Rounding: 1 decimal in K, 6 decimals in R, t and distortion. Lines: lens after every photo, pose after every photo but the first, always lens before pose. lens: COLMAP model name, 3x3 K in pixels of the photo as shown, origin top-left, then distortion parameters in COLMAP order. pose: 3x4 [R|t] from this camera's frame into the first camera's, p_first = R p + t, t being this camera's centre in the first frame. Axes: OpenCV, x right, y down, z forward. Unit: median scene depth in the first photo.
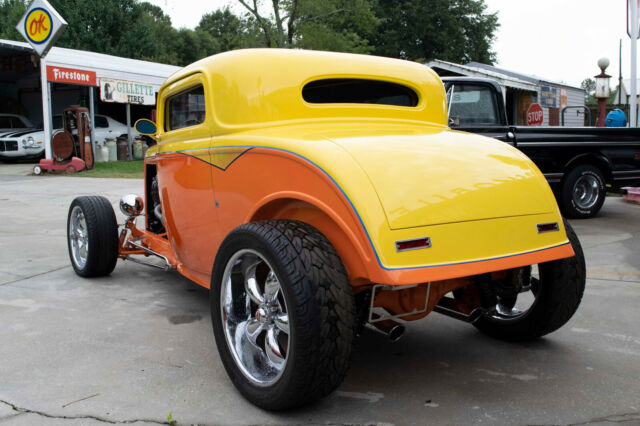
lens RADIAL K [[774.5, 0, 320.0], [0, 774.5, 213.0], [0, 0, 1]] dist [-0.072918, 0.026109]
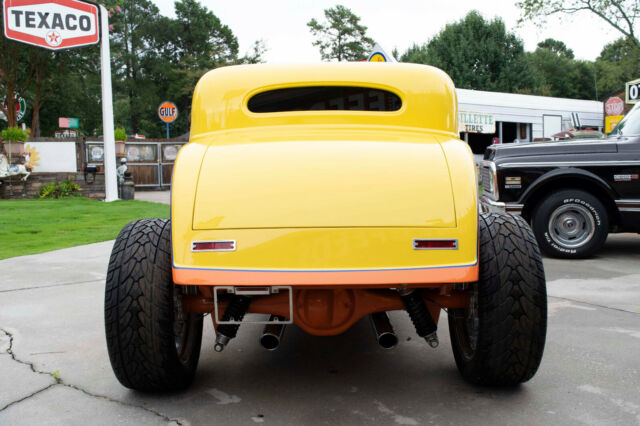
lens RADIAL K [[708.4, 0, 320.0], [0, 708.4, 213.0], [0, 0, 1]] dist [-0.082097, 0.008265]
pose [[0.768976, 0.030493, -0.638550, 0.225512], [-0.056638, 0.998183, -0.020540, 0.002718], [0.636764, 0.051961, 0.769306, 0.111328]]
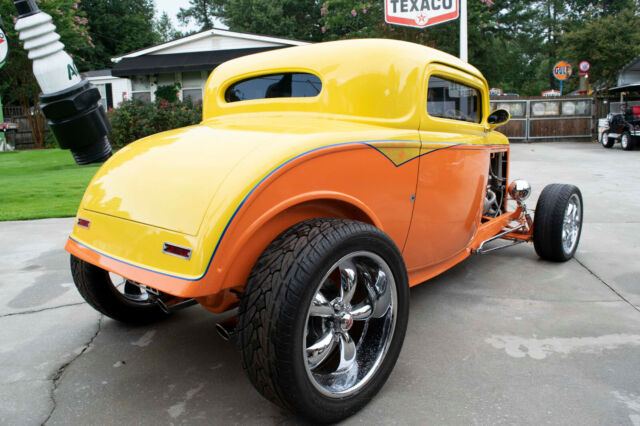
lens RADIAL K [[561.1, 0, 320.0], [0, 561.1, 213.0], [0, 0, 1]] dist [-0.096701, 0.002759]
pose [[0.067595, 0.163352, -0.984249, 0.289040], [-0.085870, 0.983798, 0.157380, -0.041894], [0.994011, 0.073880, 0.080527, 0.368229]]
